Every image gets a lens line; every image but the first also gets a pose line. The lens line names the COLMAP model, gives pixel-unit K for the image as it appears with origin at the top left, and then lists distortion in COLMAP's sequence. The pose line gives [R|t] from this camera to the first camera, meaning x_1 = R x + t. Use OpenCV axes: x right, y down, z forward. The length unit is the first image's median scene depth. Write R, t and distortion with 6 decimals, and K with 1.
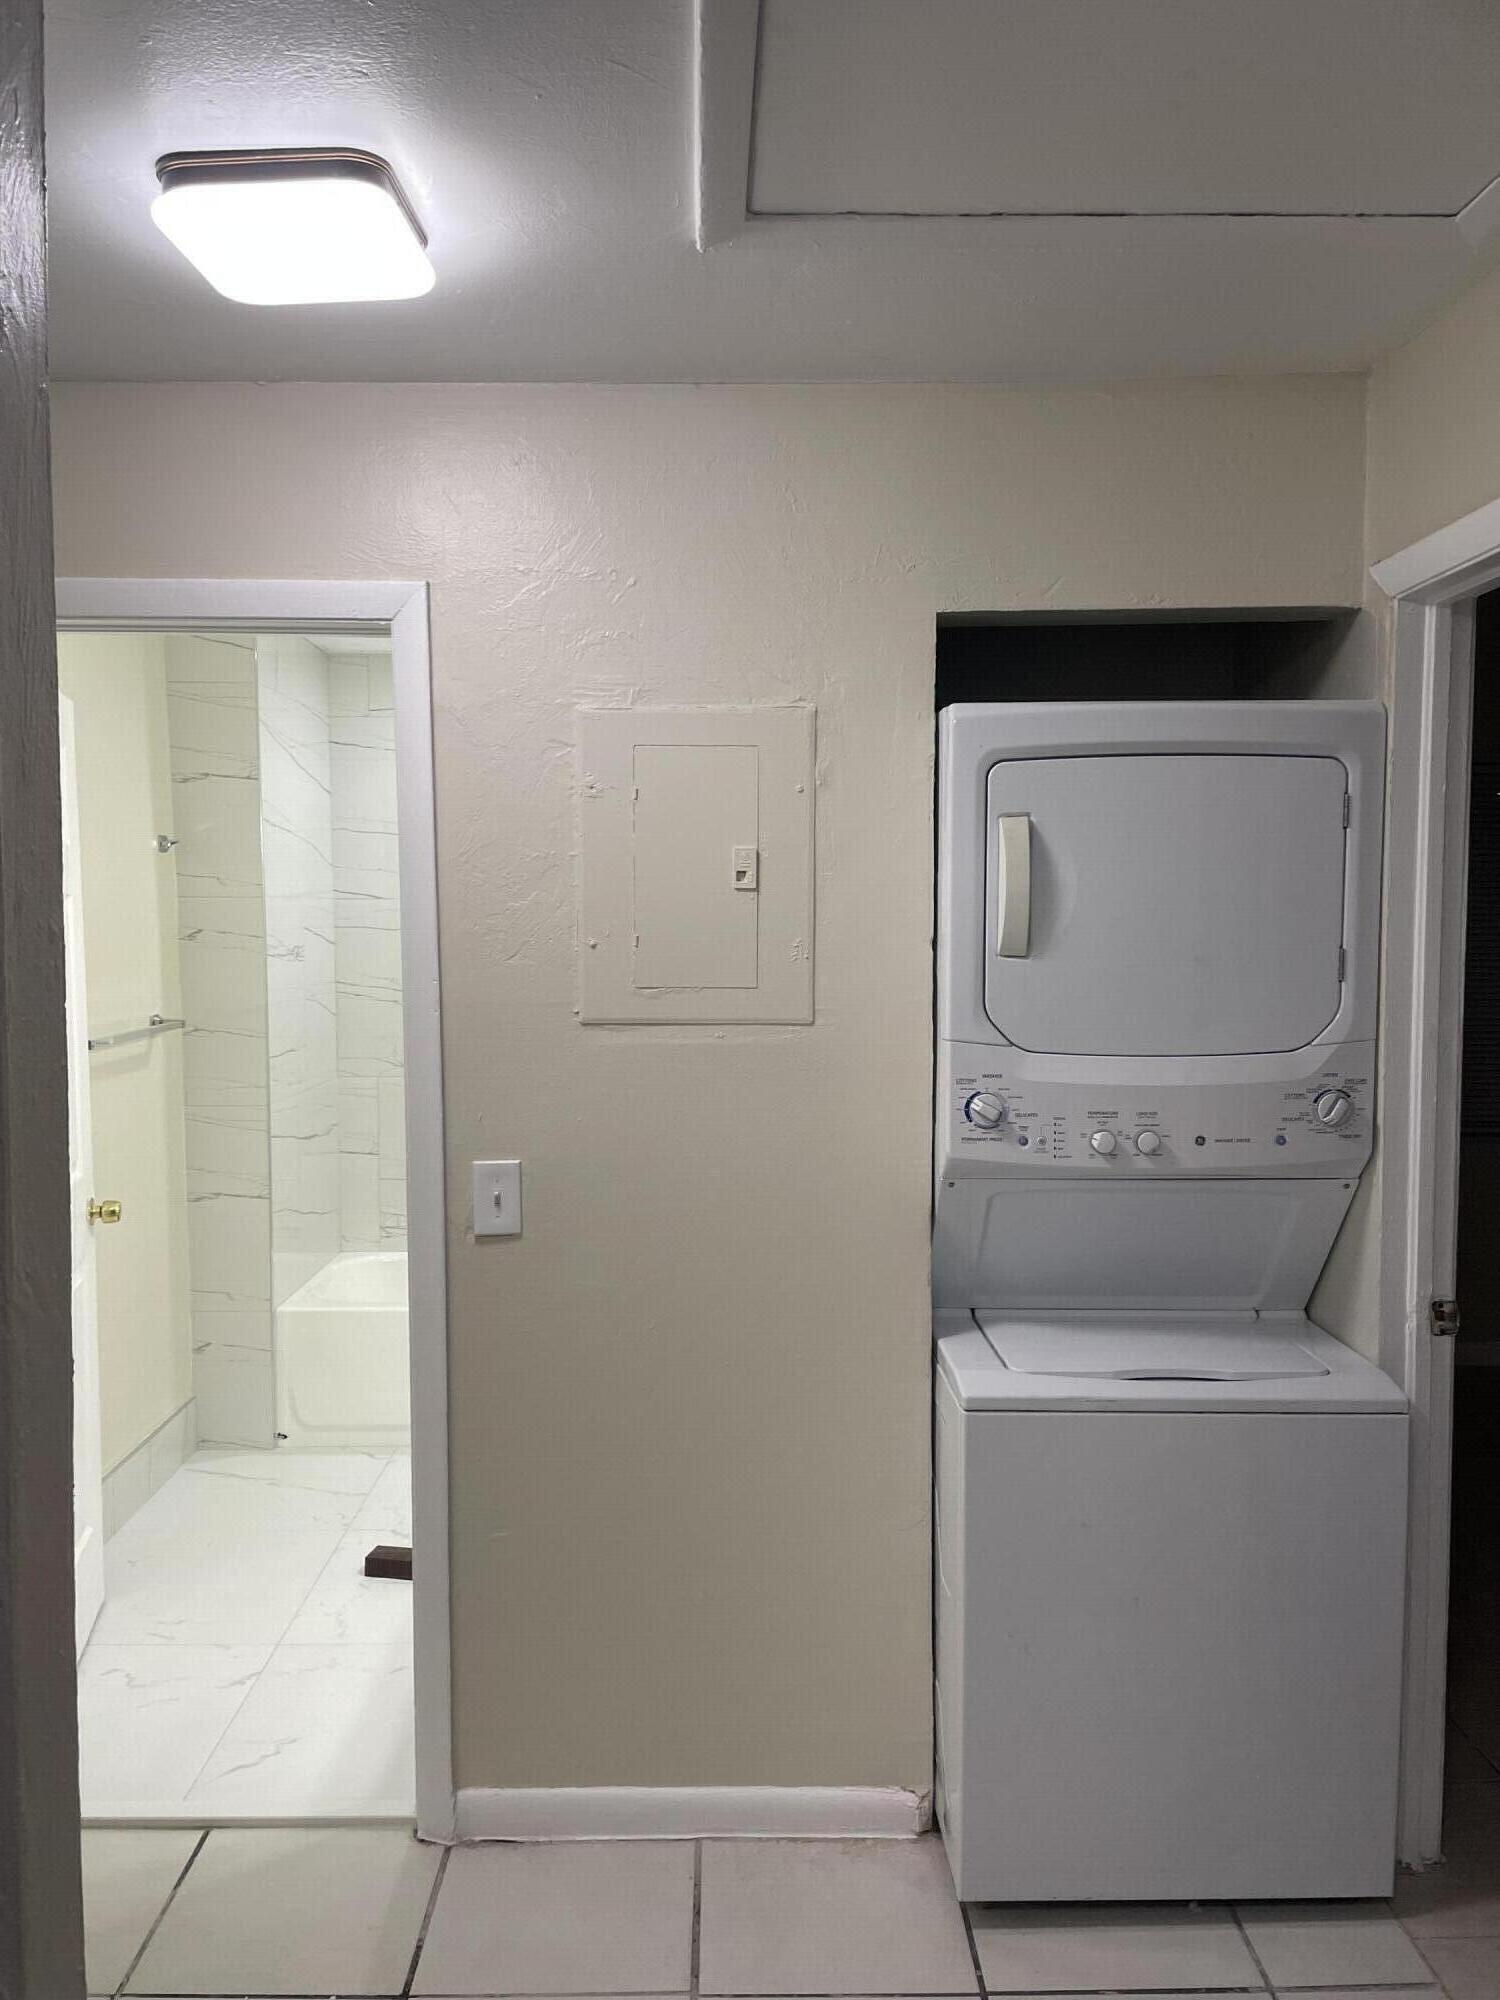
lens RADIAL K [[1517.9, 0, 745.5], [0, 1517.9, 1004.6], [0, 0, 1]] dist [0.071027, -0.004603]
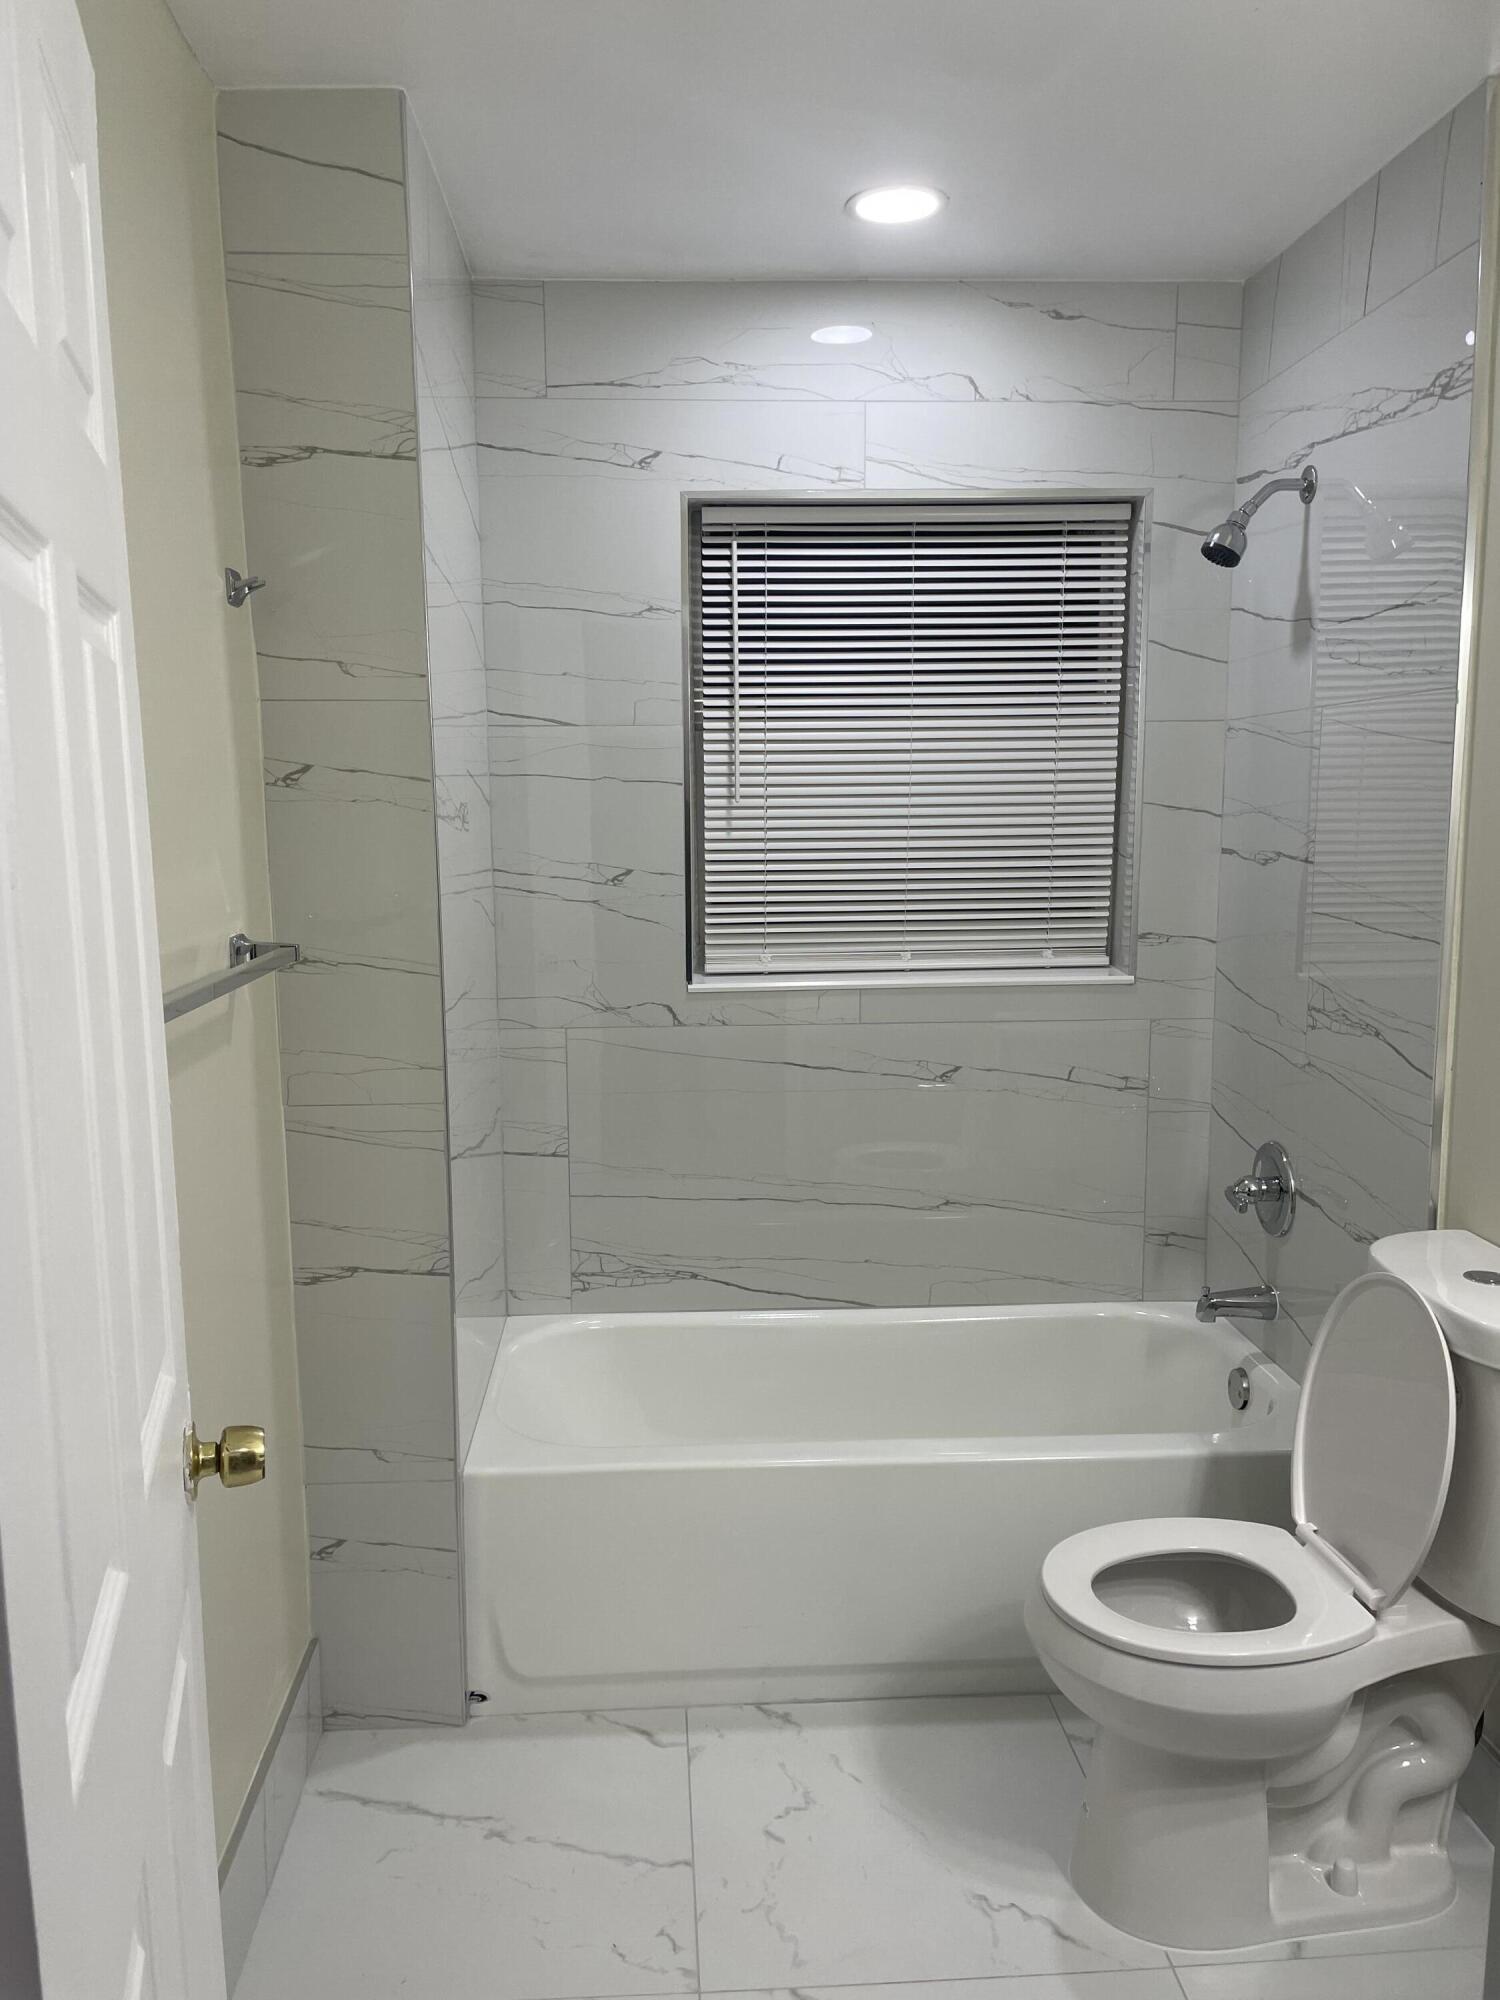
lens RADIAL K [[1517.9, 0, 751.1], [0, 1517.9, 998.1], [0, 0, 1]] dist [0.071027, -0.004603]
pose [[0.998581, -0.018362, 0.049993, -0.234182], [0.015067, 0.997738, 0.065515, -0.002843], [-0.051083, -0.064669, 0.996598, 0.476406]]
